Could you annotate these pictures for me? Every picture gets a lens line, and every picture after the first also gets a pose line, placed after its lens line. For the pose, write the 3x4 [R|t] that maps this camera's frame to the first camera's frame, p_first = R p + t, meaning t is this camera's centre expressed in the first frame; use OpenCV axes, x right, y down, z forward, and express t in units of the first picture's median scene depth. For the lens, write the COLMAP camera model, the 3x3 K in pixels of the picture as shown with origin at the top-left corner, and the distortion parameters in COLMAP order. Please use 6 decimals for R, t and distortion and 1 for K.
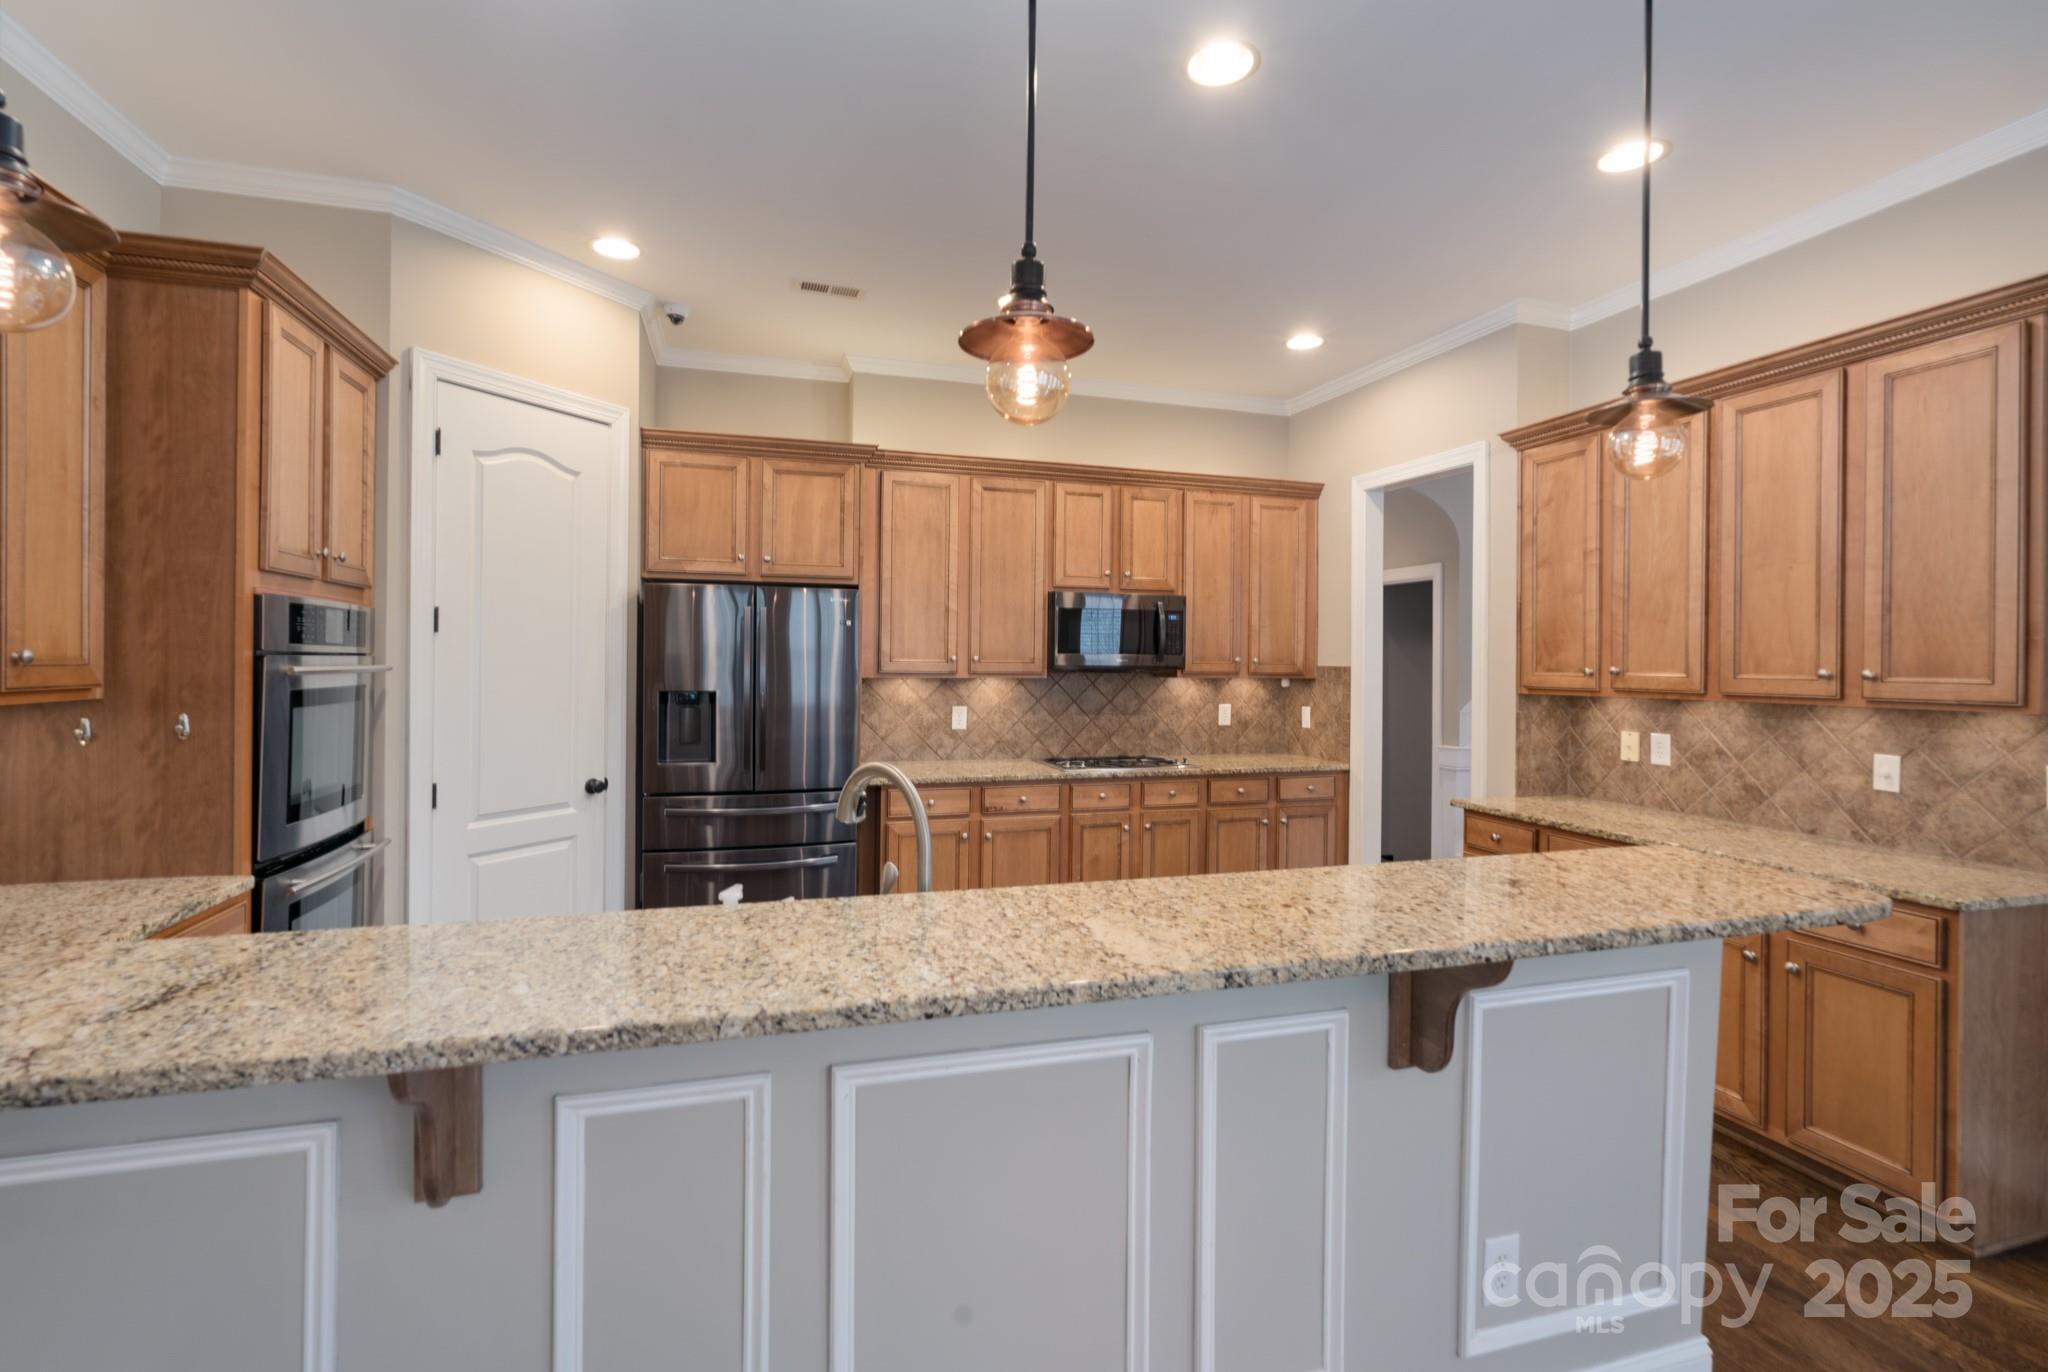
lens RADIAL K [[930.6, 0, 1024.8], [0, 930.6, 661.2], [0, 0, 1]] dist [-0.000072, 0.000603]
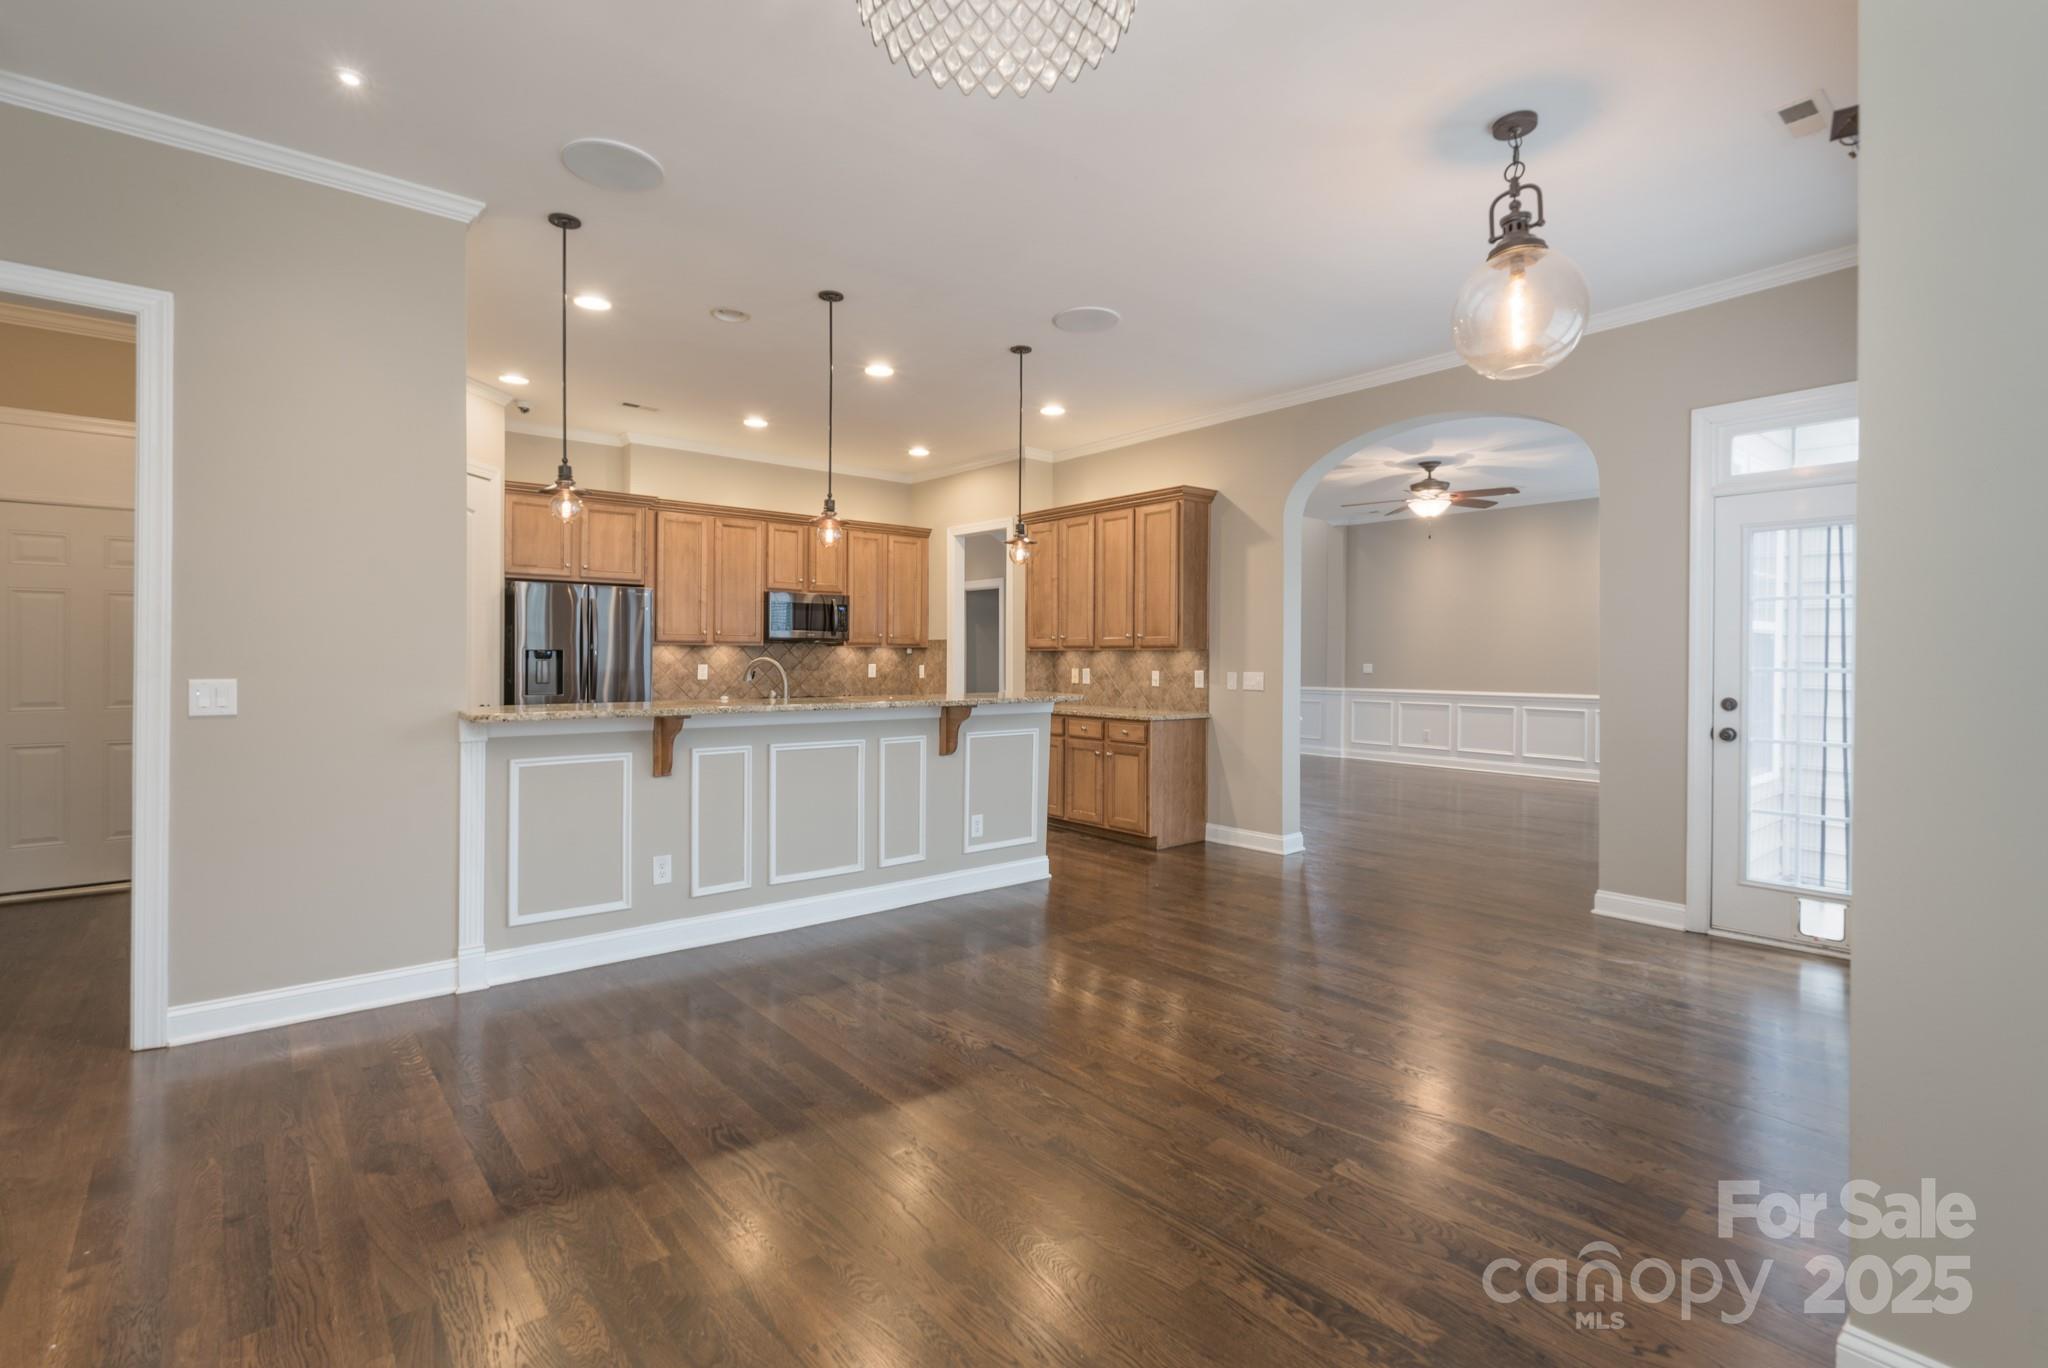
lens RADIAL K [[932.4, 0, 1027.3], [0, 932.4, 659.2], [0, 0, 1]] dist [-0.004342, -0.000103]
pose [[0.923187, -0.005223, 0.384316, -0.188356], [0.003765, 0.999983, 0.004545, 0.039379], [-0.384333, -0.002749, 0.923191, -0.705586]]
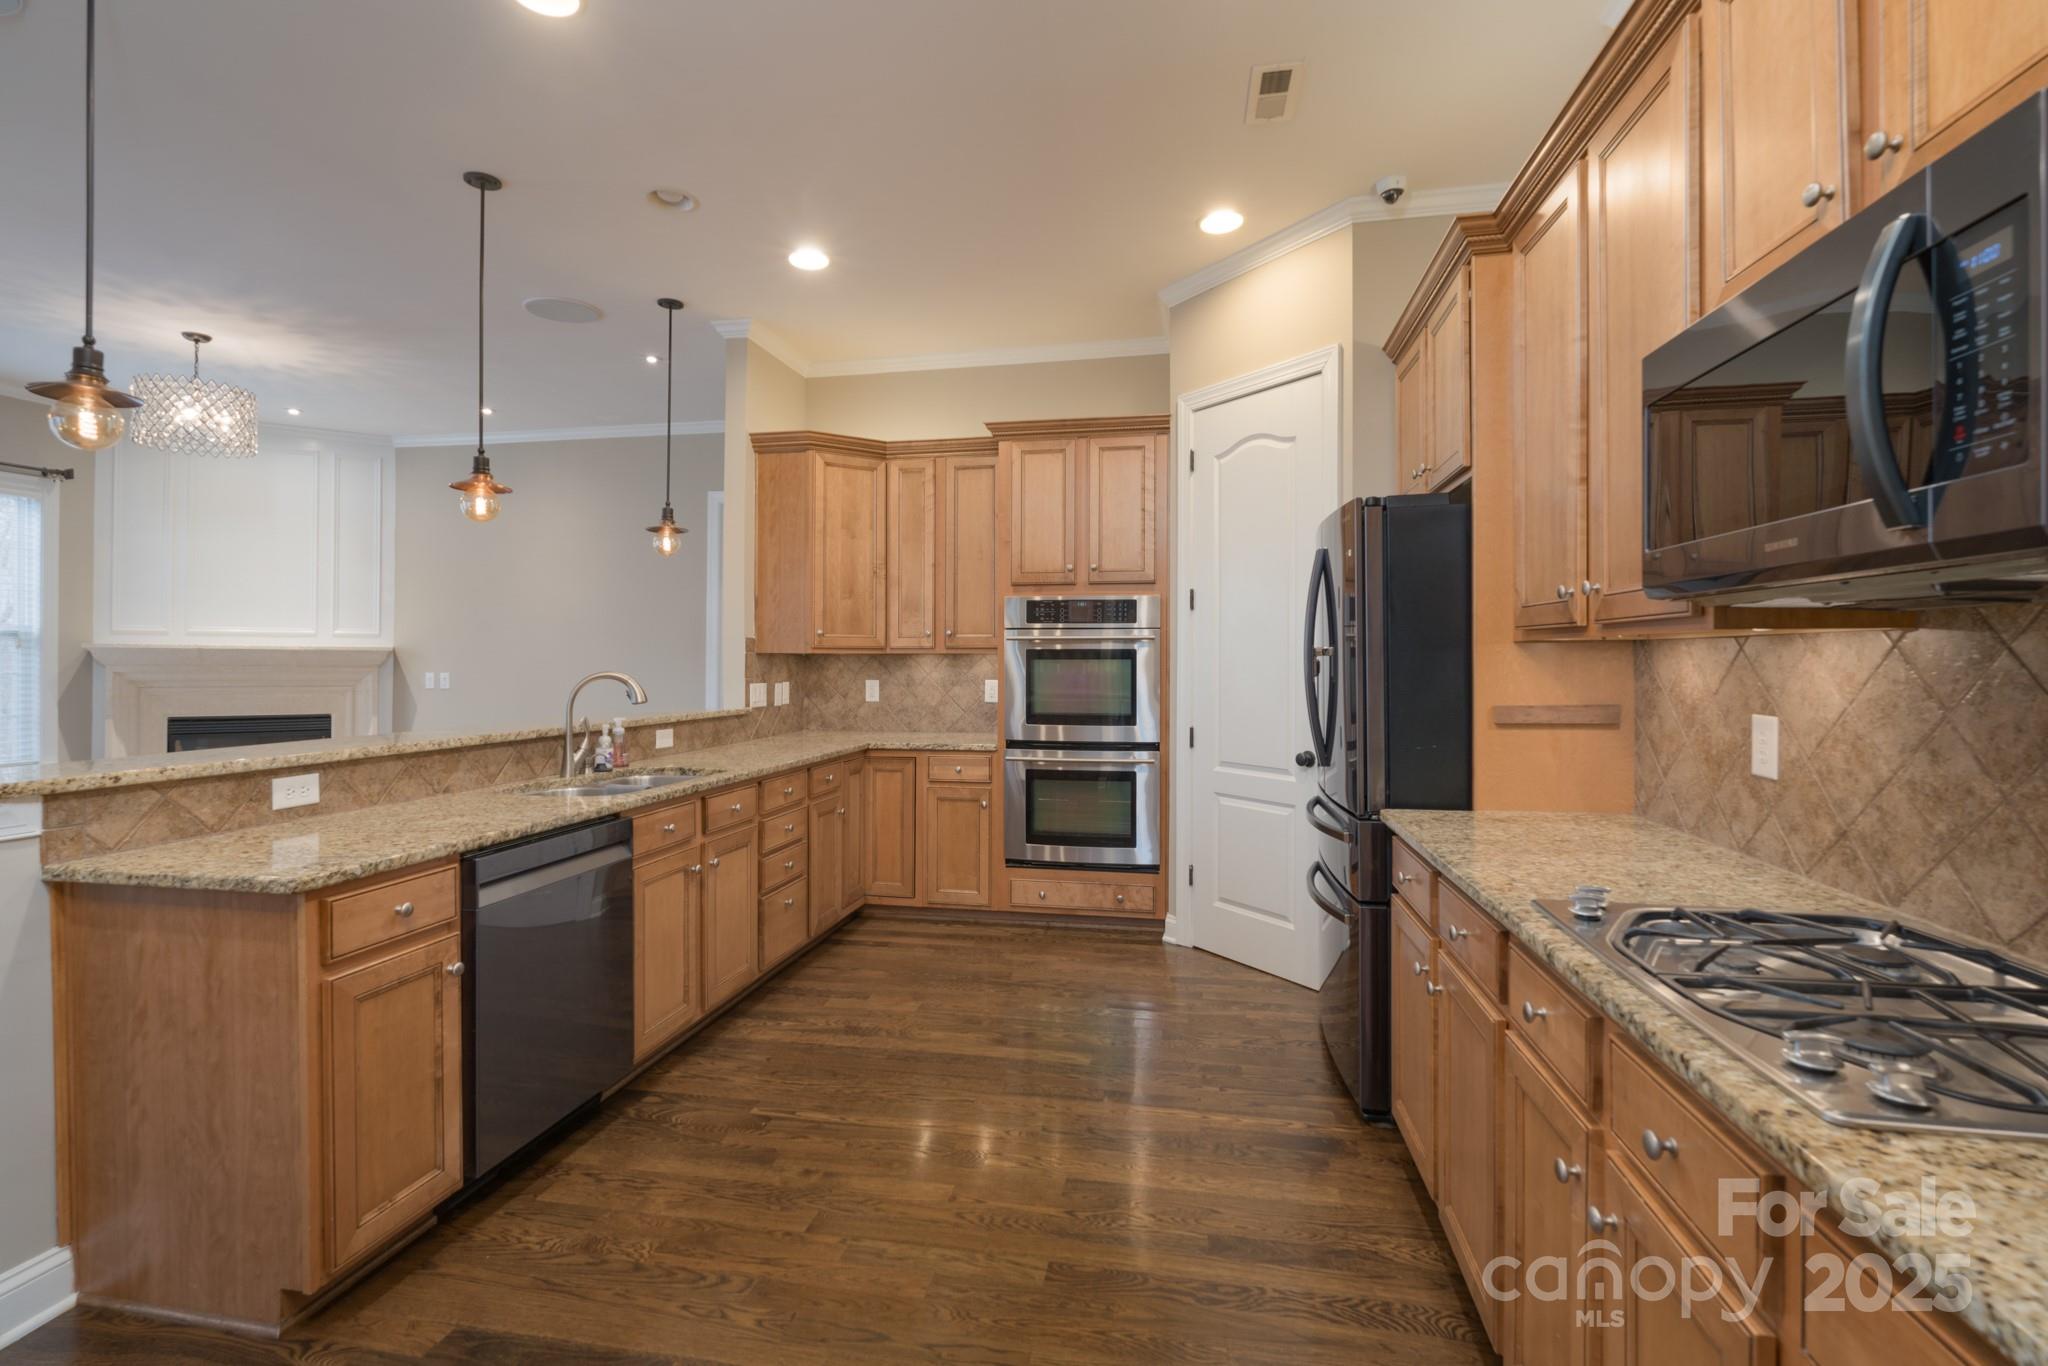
lens RADIAL K [[932.4, 0, 1027.3], [0, 932.4, 658.2], [0, 0, 1]] dist [-0.004342, -0.000103]
pose [[-0.474063, -0.008005, -0.880455, 0.445207], [-0.004074, 0.999968, -0.006898, 0.033805], [0.880482, 0.000318, -0.474080, 1.038110]]
